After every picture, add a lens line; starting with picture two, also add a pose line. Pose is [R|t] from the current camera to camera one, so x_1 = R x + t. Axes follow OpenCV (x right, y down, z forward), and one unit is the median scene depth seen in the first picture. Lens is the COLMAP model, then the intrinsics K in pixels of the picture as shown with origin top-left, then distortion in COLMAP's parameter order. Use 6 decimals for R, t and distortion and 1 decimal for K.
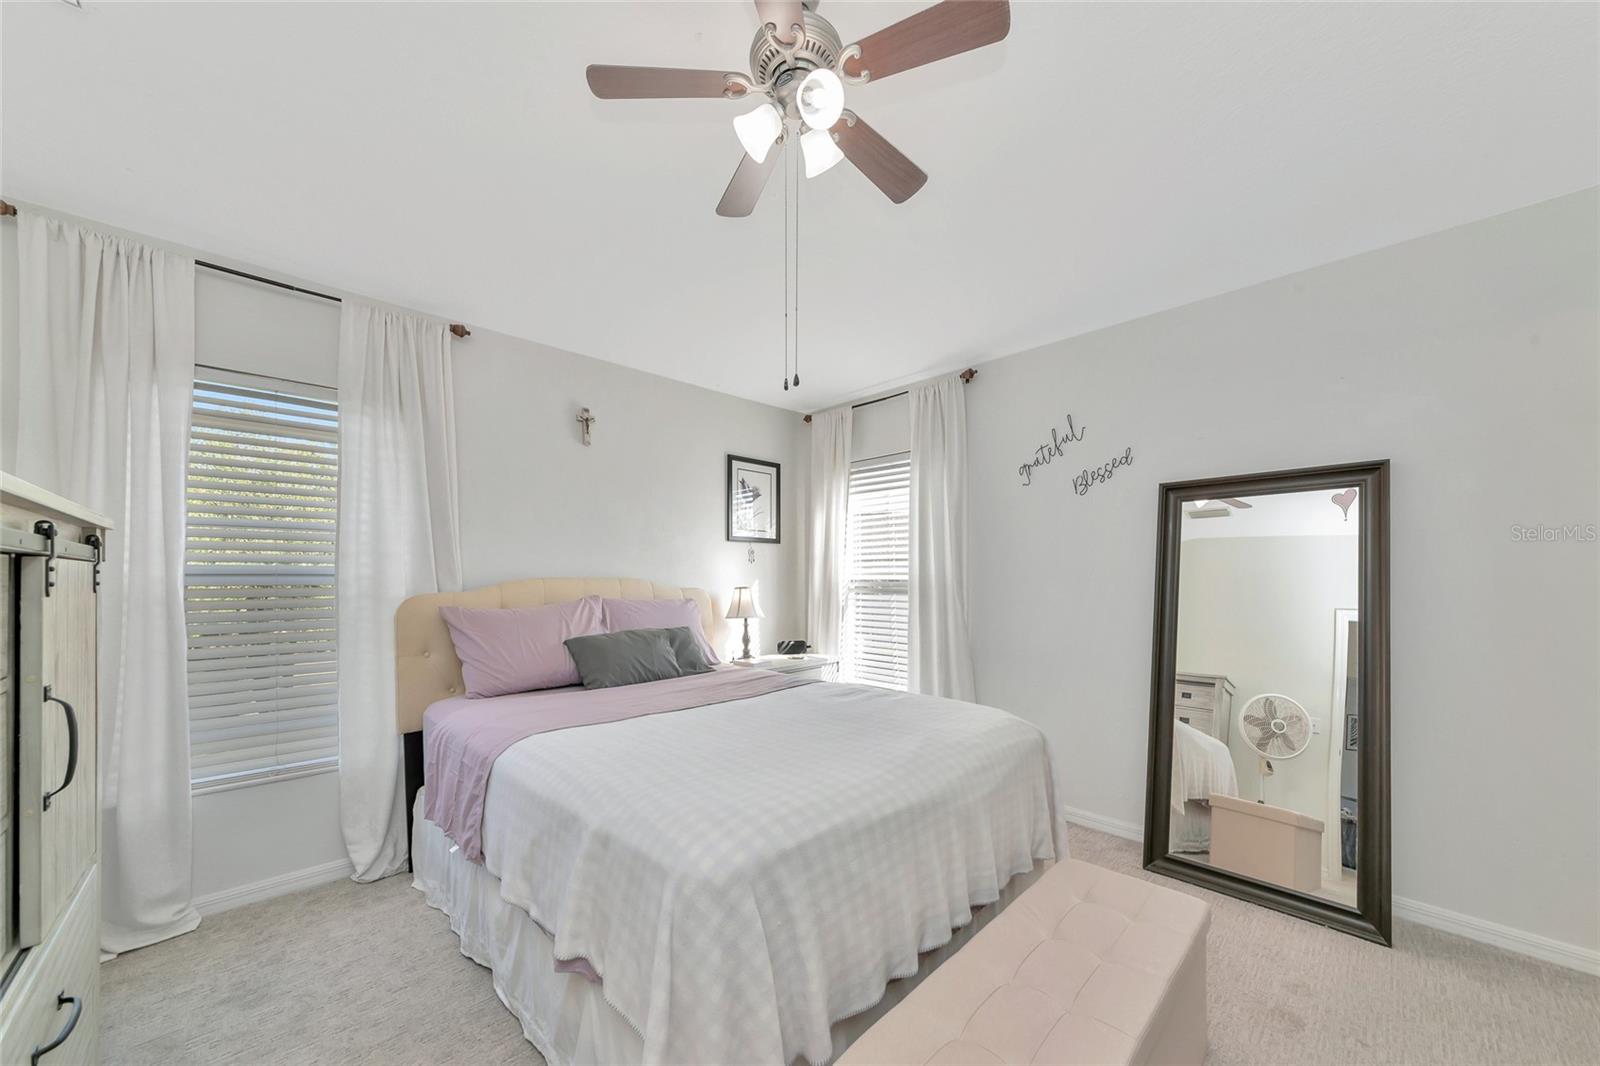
lens RADIAL K [[582.2, 0, 800.2], [0, 582.2, 578.1], [0, 0, 1]] dist [-0.000330, -0.000062]
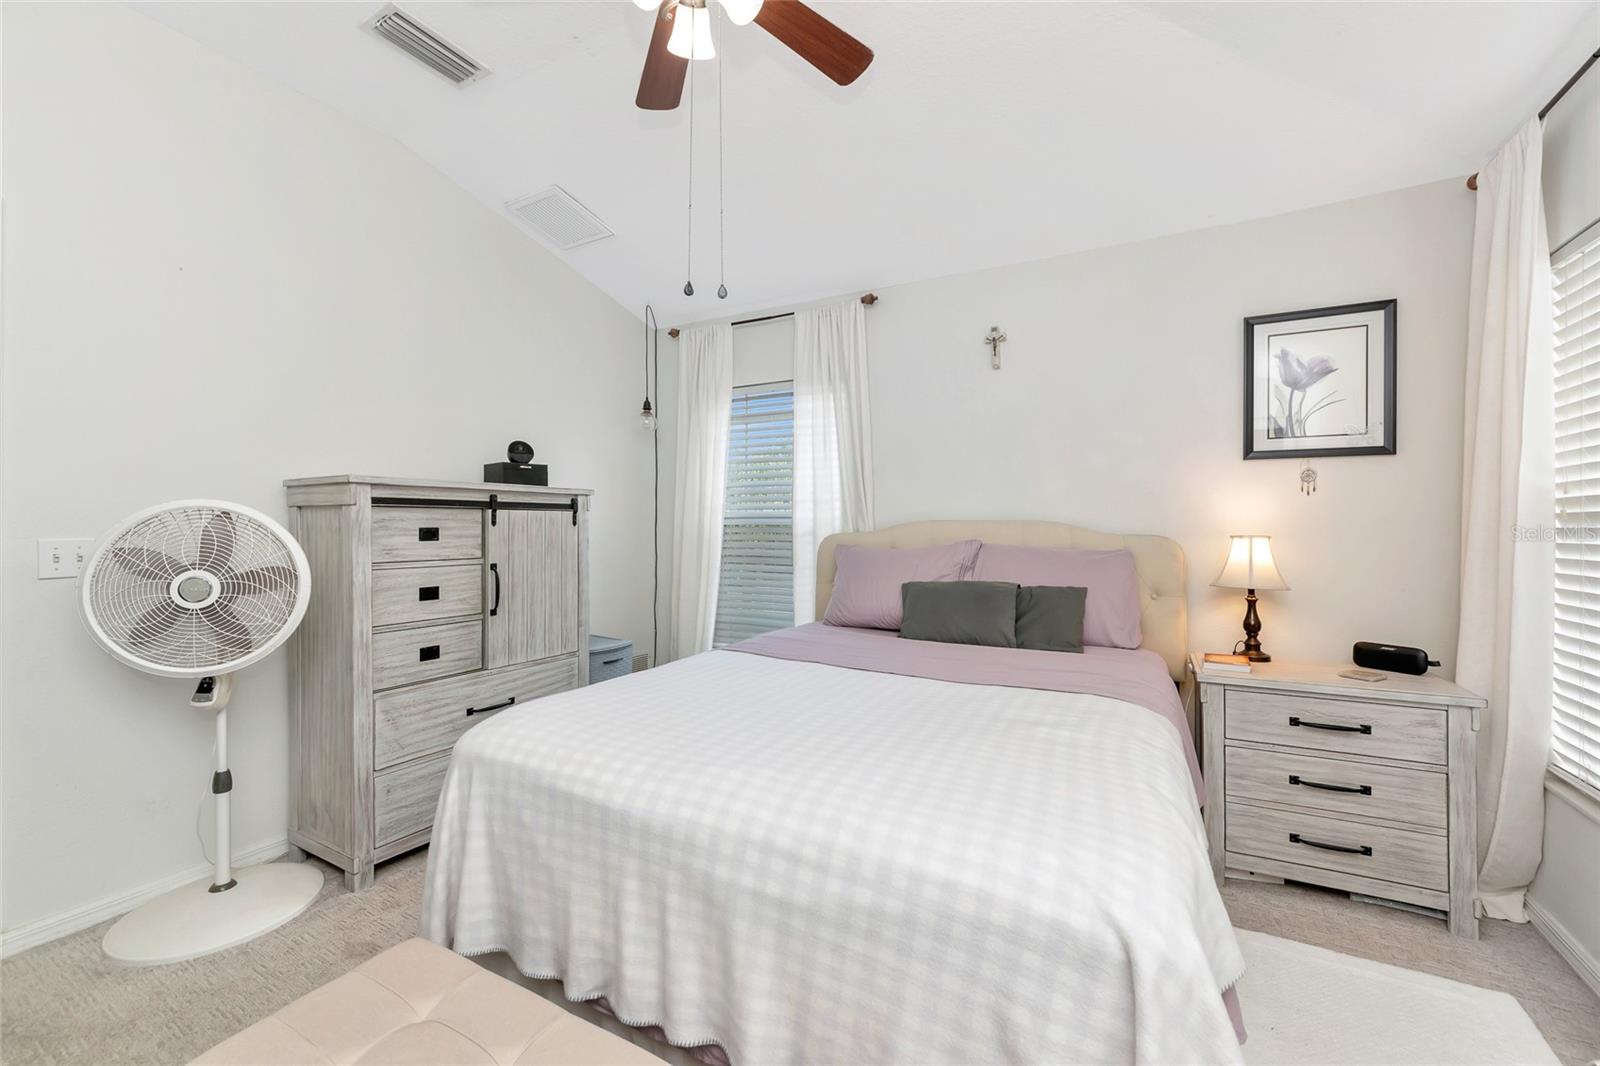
lens RADIAL K [[649.2, 0, 798.7], [0, 649.2, 525.8], [0, 0, 1]] dist [-0.015030, 0.007010]
pose [[0.282143, 0.004851, -0.959360, 0.528224], [-0.002698, 0.999987, 0.004263, 0.004437], [0.959368, 0.001386, 0.282153, 0.481716]]
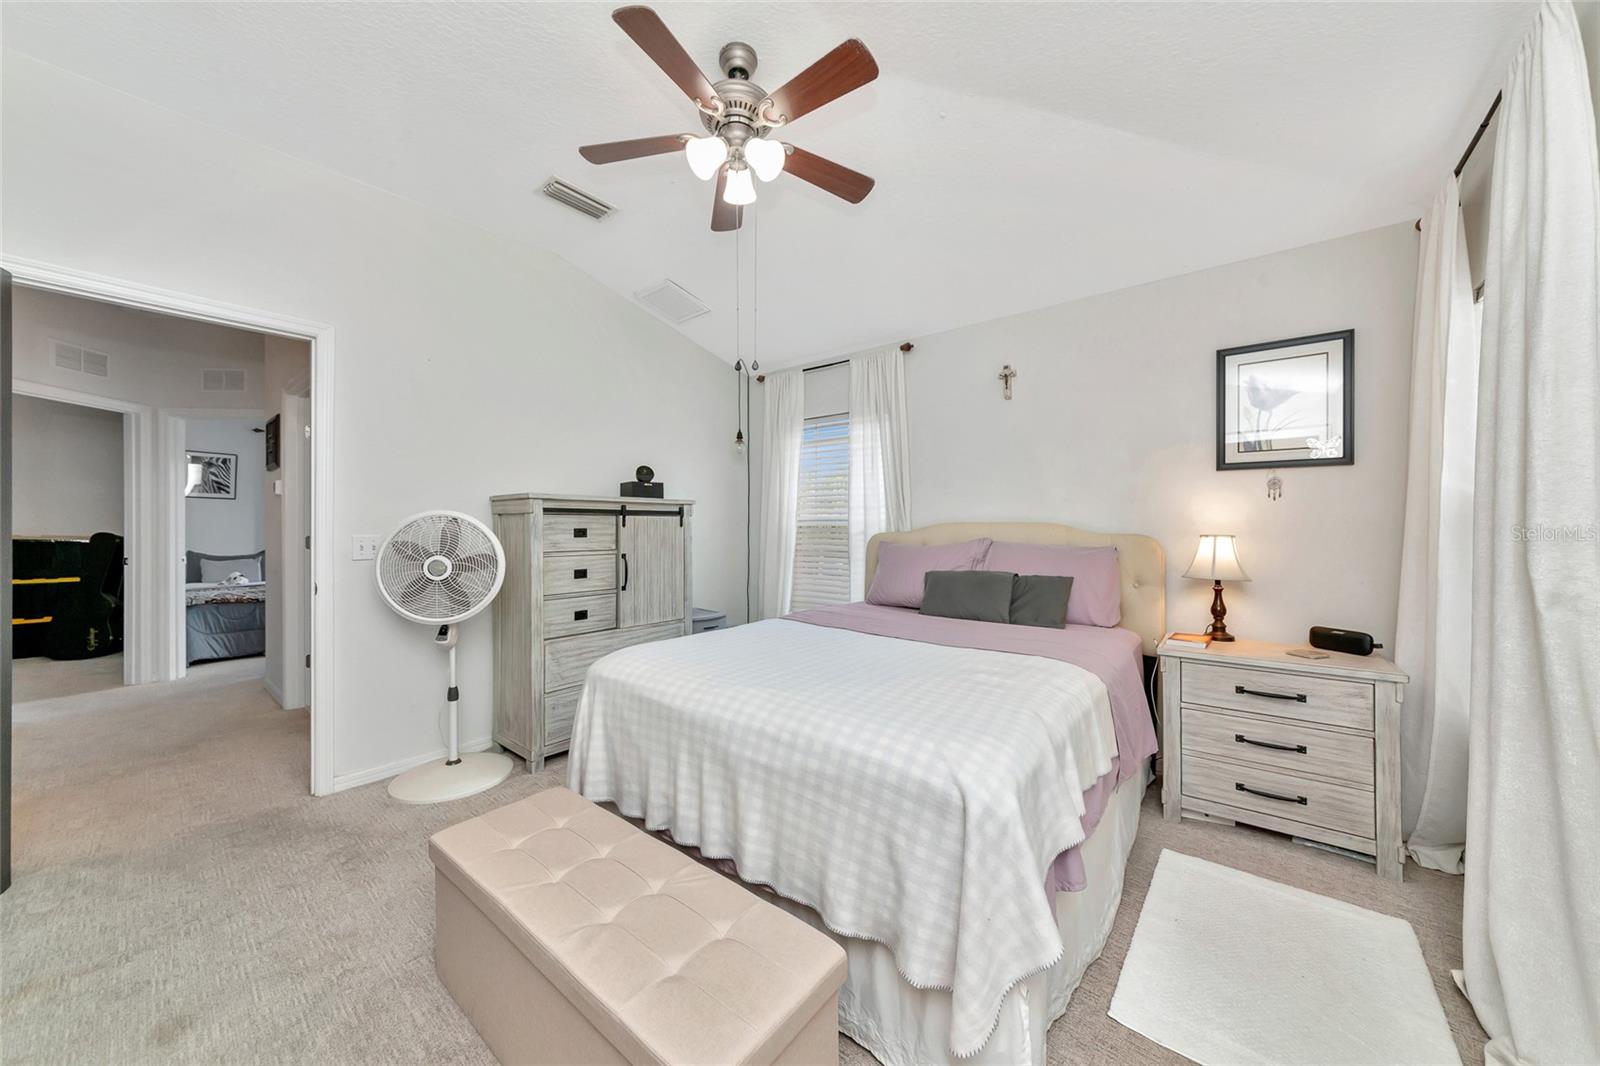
lens RADIAL K [[553.0, 0, 803.1], [0, 553.0, 527.0], [0, 0, 1]] dist [-0.000964, -0.000081]
pose [[0.118716, 0.005878, -0.992911, 0.662812], [-0.001380, 0.999982, 0.005754, 0.002864], [0.992927, 0.000687, 0.118722, 0.547869]]
